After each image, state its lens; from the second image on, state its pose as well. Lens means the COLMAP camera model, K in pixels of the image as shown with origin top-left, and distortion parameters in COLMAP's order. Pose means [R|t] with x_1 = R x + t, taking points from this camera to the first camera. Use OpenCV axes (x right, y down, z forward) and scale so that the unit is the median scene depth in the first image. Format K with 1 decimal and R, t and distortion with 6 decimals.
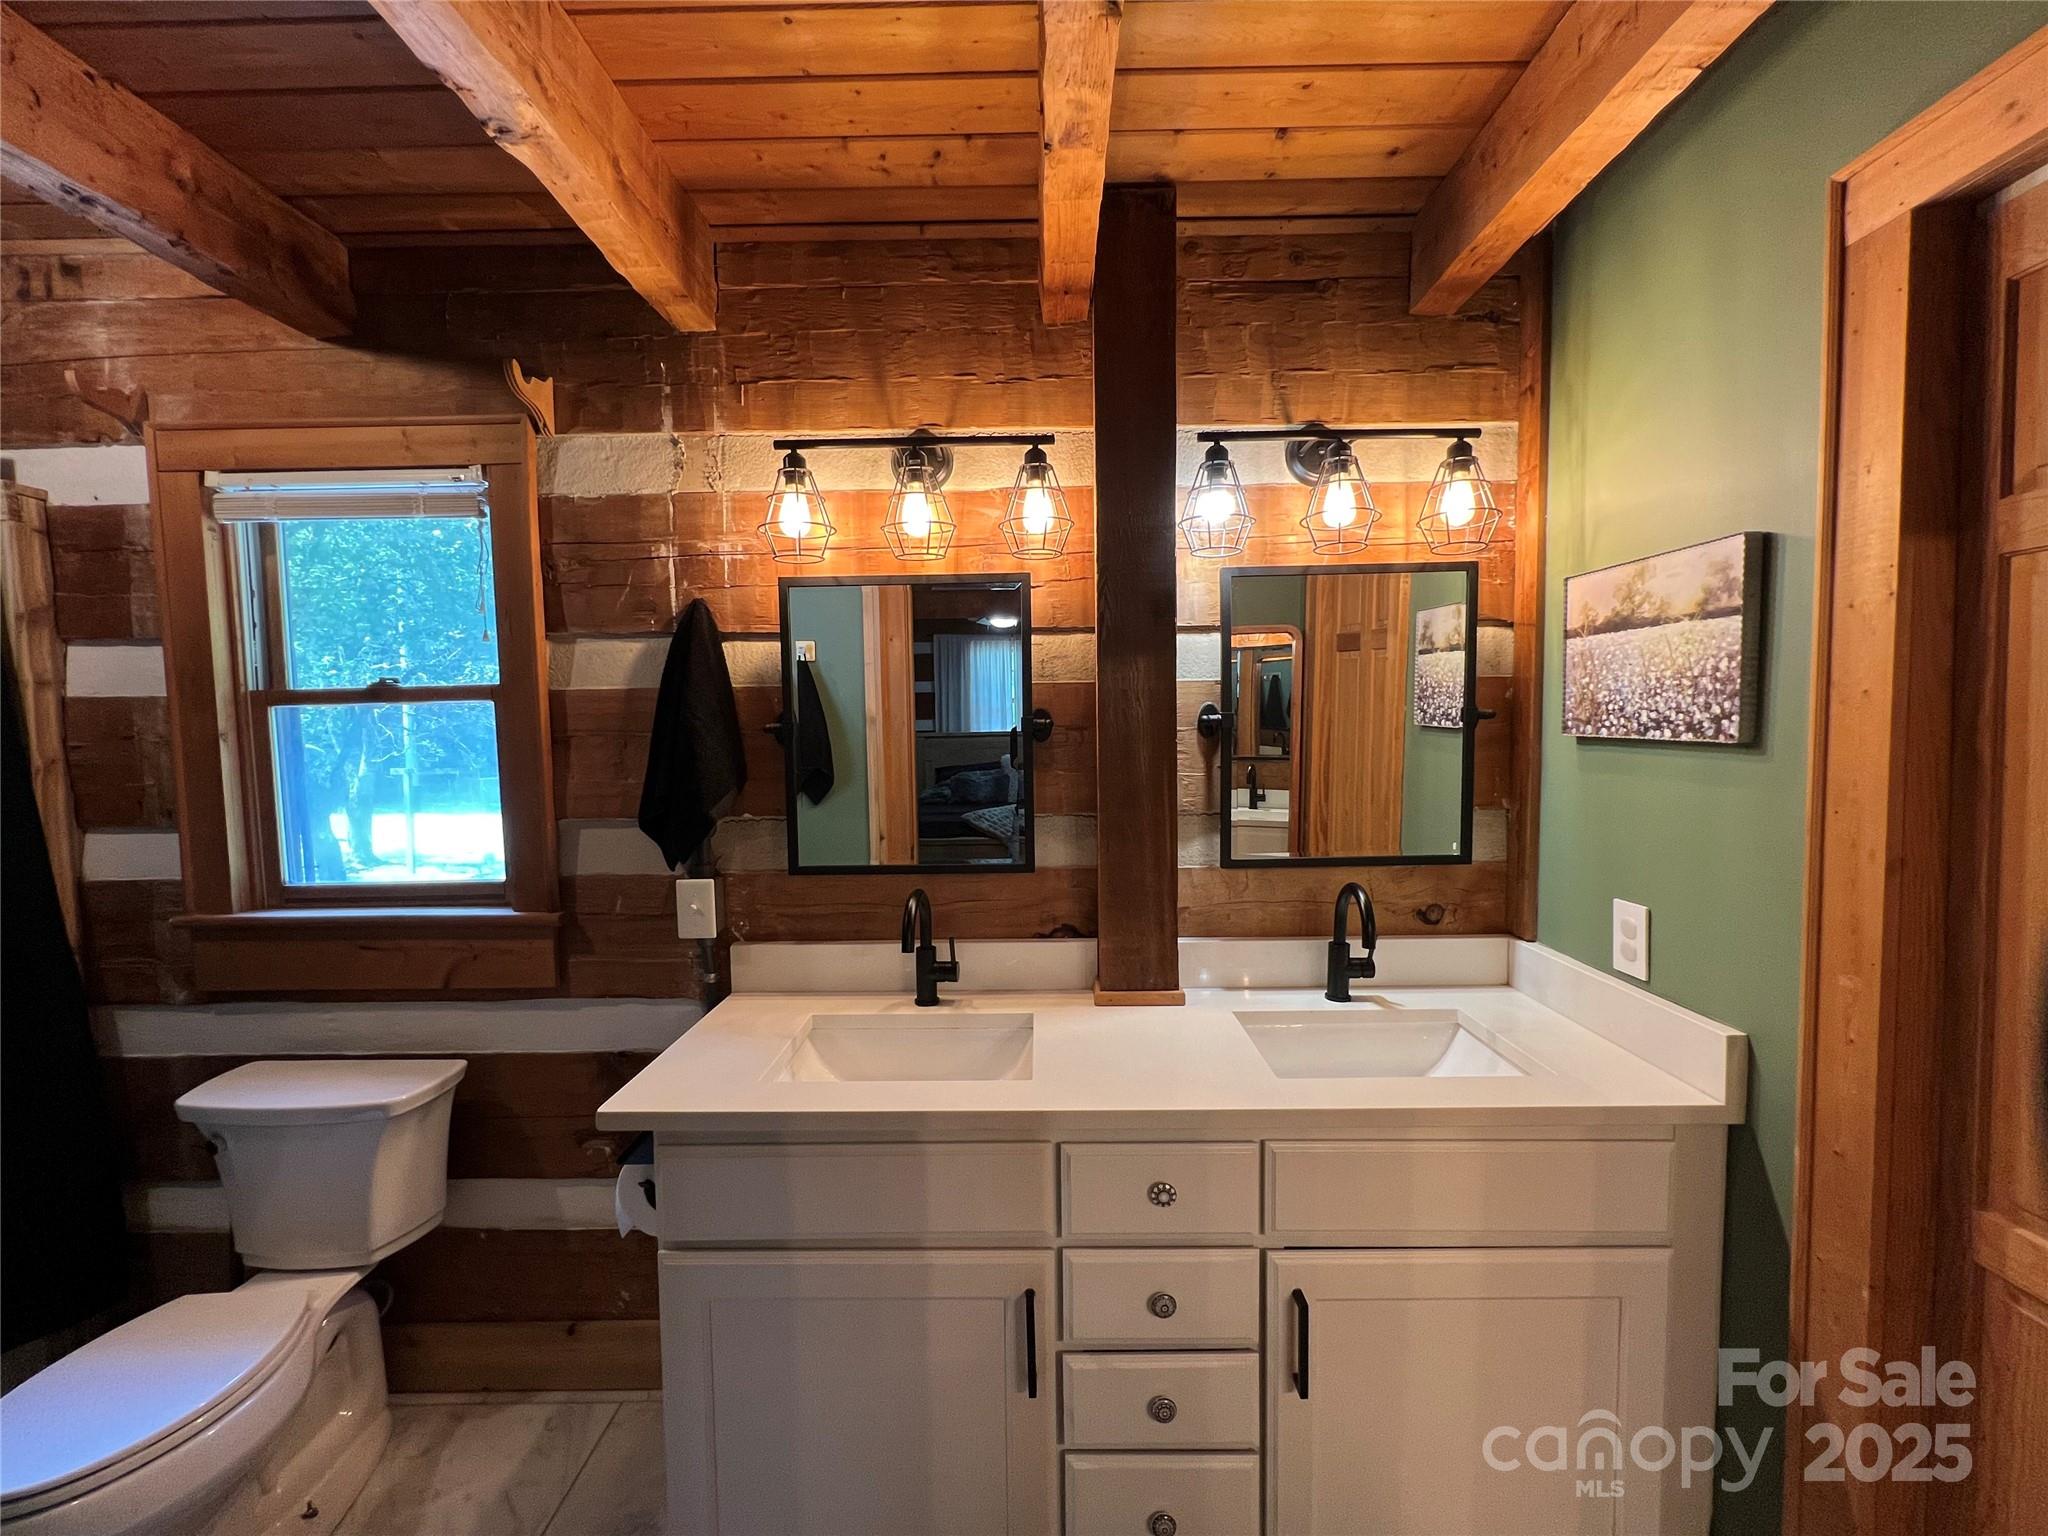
lens RADIAL K [[818.0, 0, 1026.7], [0, 818.0, 773.3], [0, 0, 1]] dist [-0.000130, -0.000064]
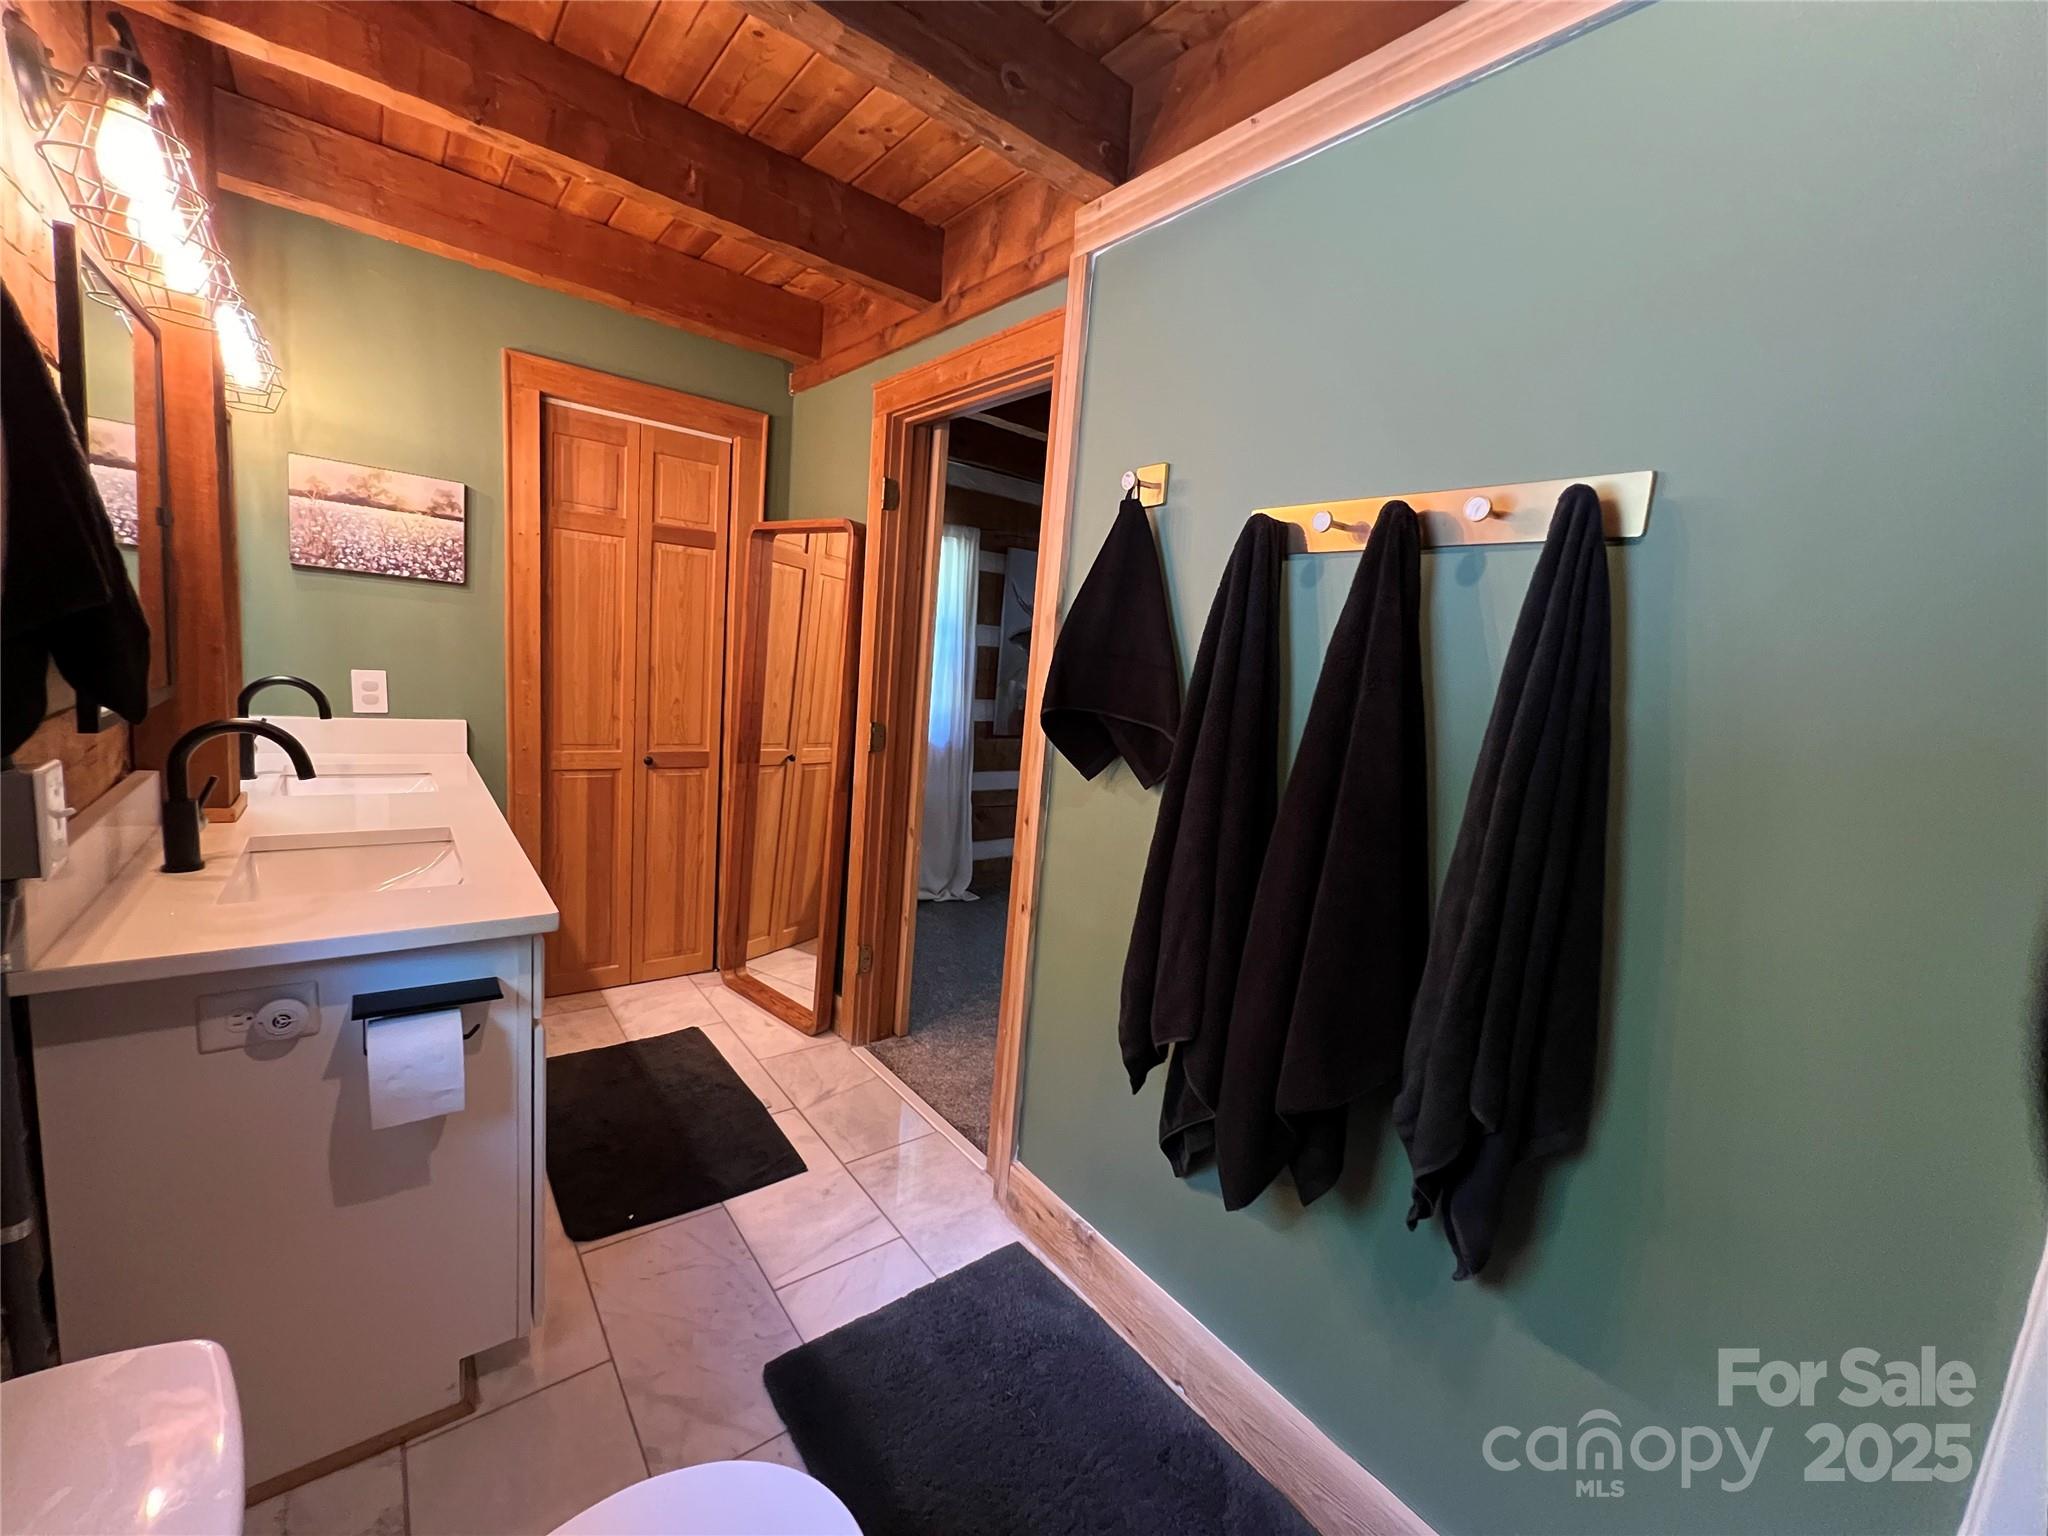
lens RADIAL K [[818.0, 0, 1025.1], [0, 818.0, 769.9], [0, 0, 1]] dist [-0.000130, -0.000064]
pose [[-0.627076, -0.154720, 0.763438, -1.529820], [-0.038641, 0.985048, 0.167893, 0.024659], [-0.777999, 0.075782, -0.623678, 1.061143]]
